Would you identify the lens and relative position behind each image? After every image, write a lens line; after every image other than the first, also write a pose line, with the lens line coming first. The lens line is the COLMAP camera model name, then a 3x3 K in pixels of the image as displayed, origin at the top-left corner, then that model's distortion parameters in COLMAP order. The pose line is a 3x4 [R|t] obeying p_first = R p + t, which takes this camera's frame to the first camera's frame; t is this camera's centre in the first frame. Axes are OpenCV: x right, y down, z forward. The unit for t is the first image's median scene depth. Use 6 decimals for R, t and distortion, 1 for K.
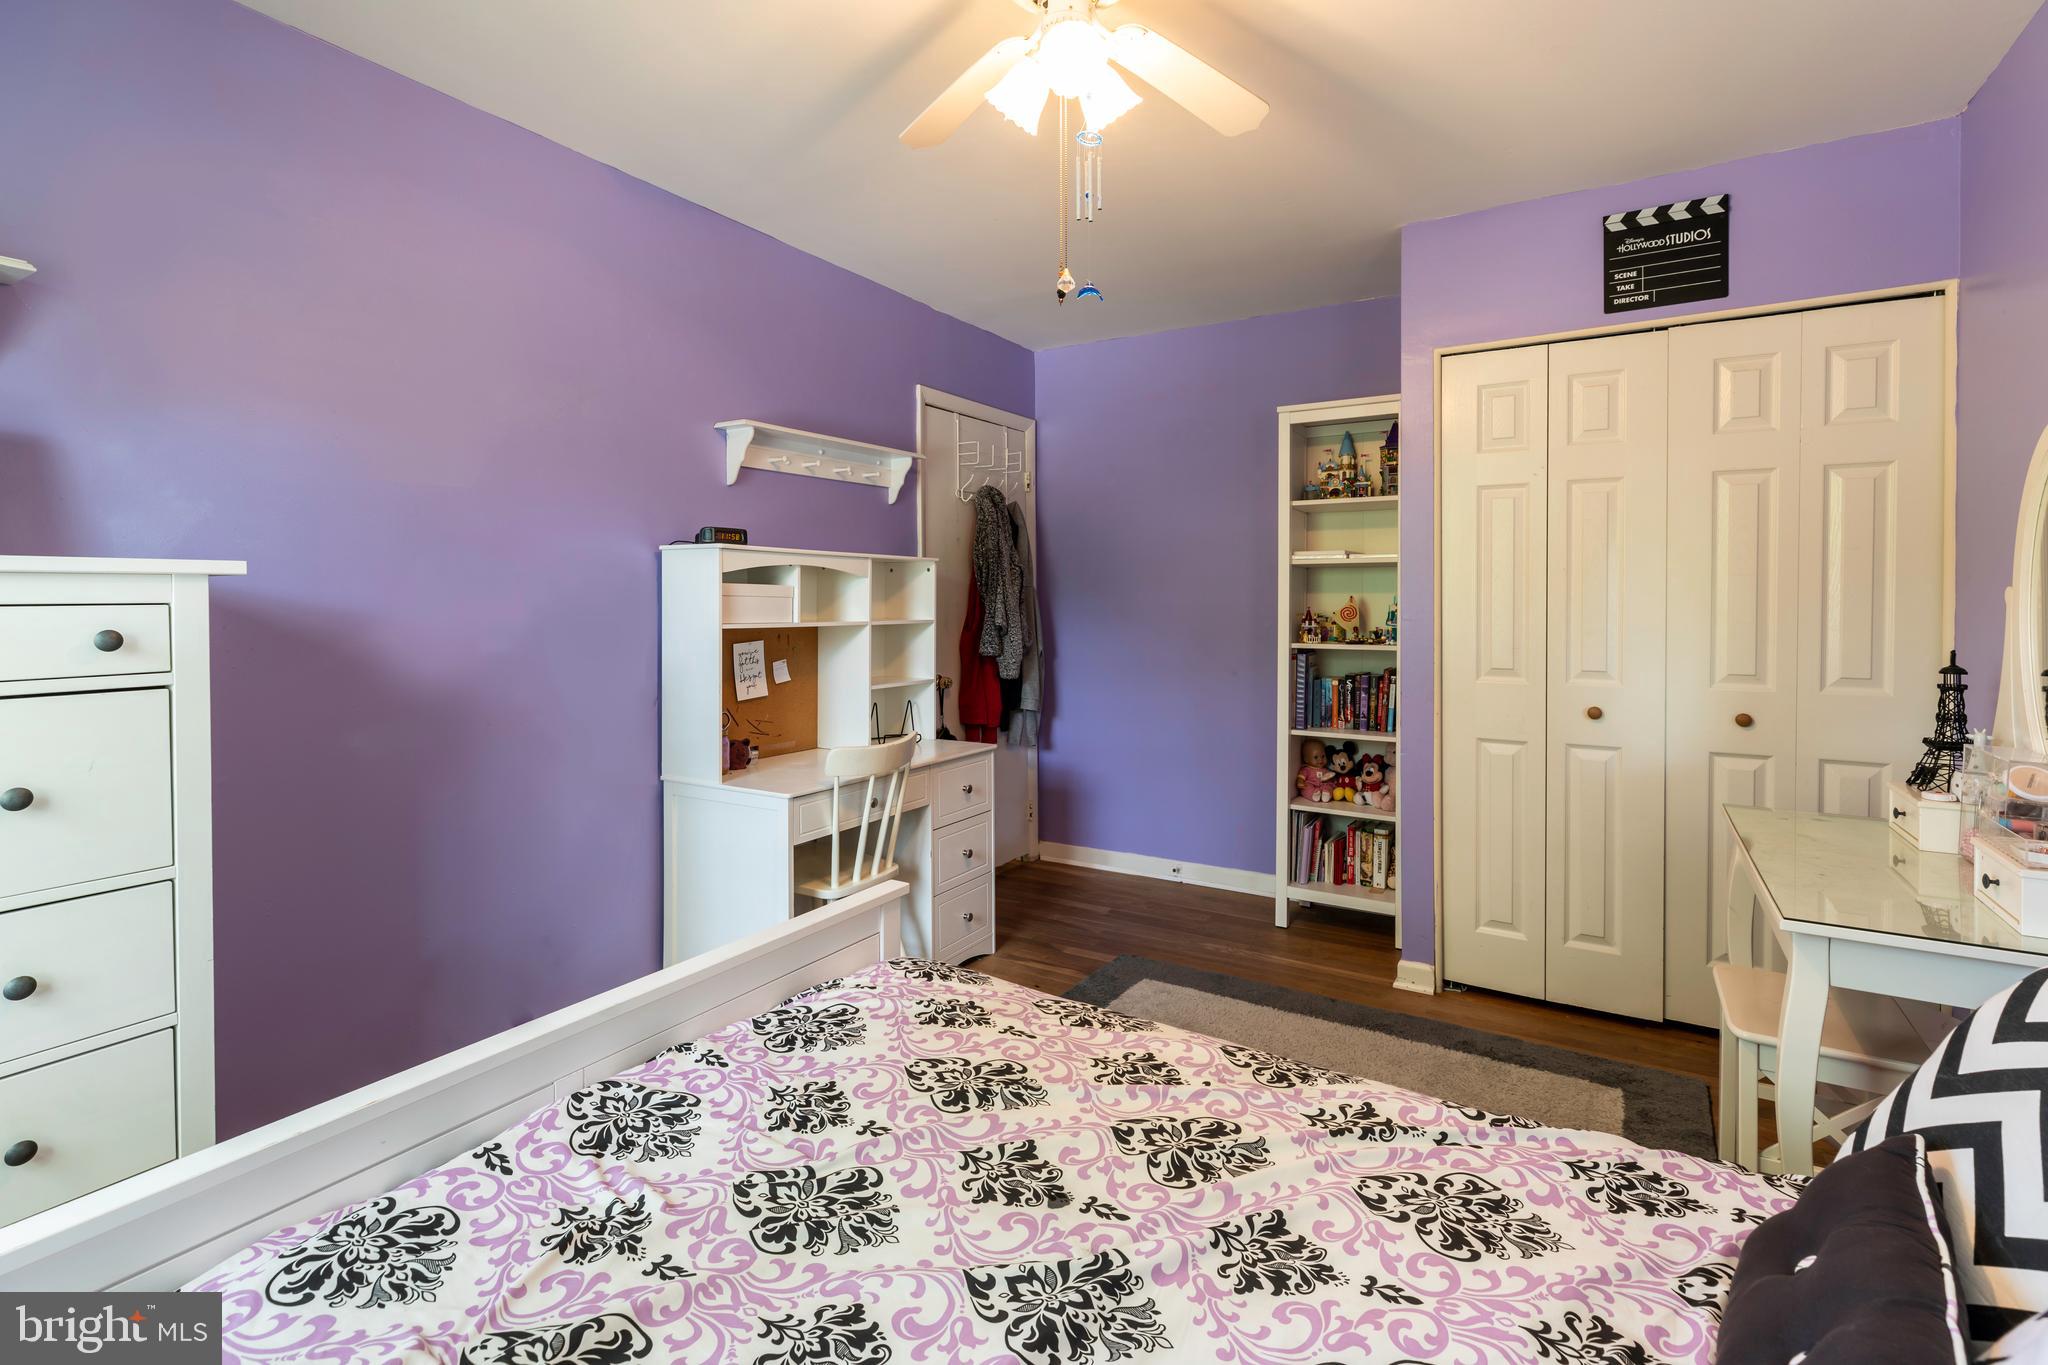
lens RADIAL K [[925.4, 0, 1013.7], [0, 925.4, 609.7], [0, 0, 1]] dist [-0.000159, 0.000045]
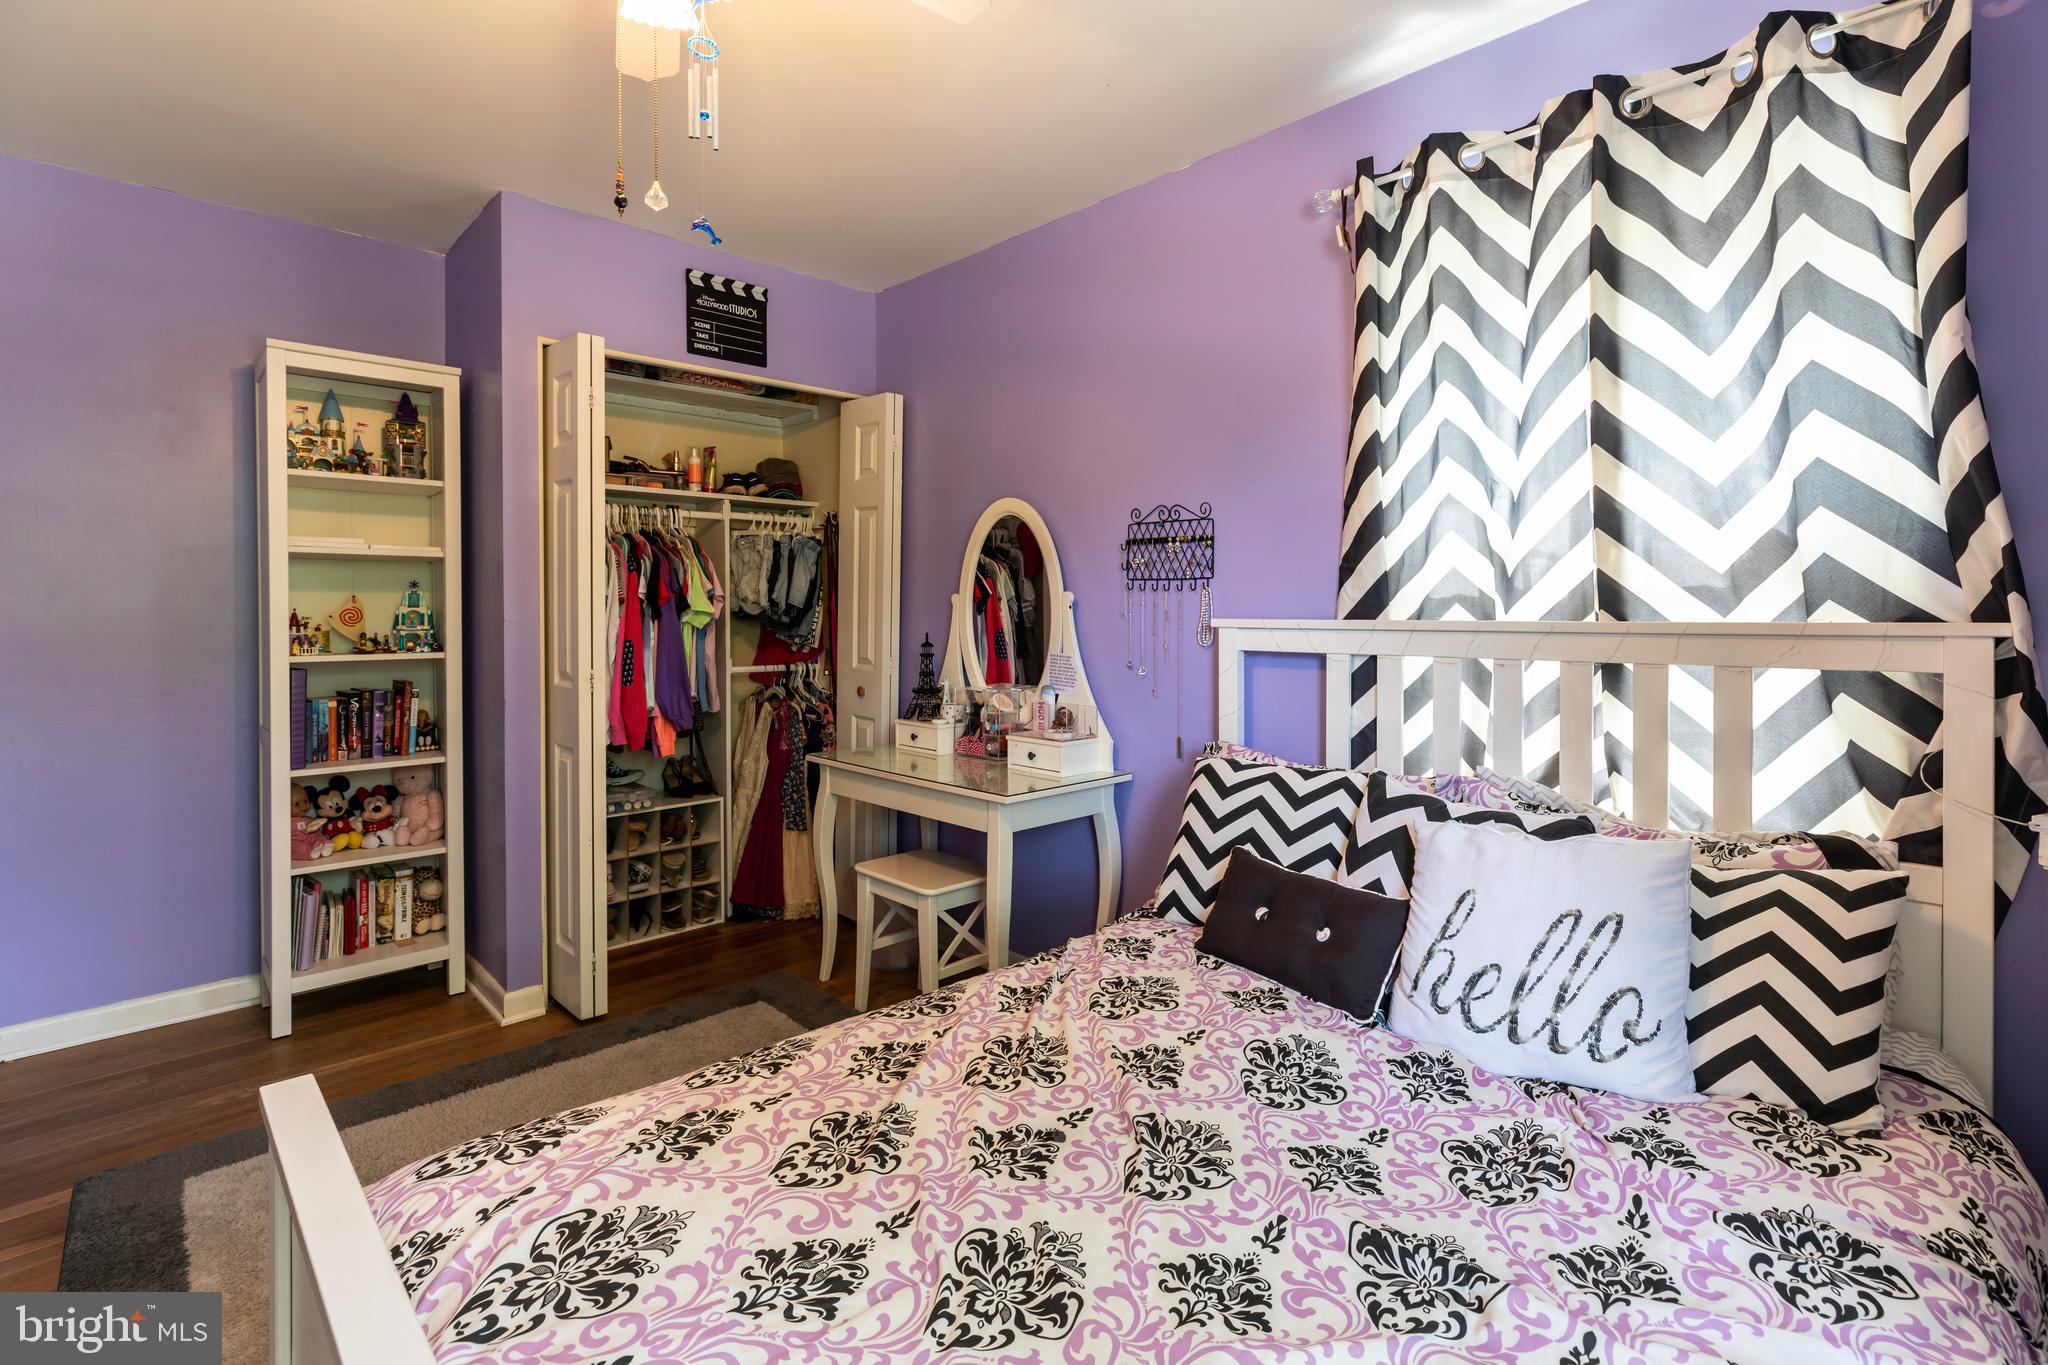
lens RADIAL K [[963.4, 0, 1026.1], [0, 963.4, 618.2], [0, 0, 1]] dist [-0.000622, -0.000039]
pose [[0.246913, -0.008074, 0.969004, -0.447461], [0.009095, 0.999941, 0.006014, 0.007762], [-0.968995, 0.007328, 0.246972, 0.315624]]
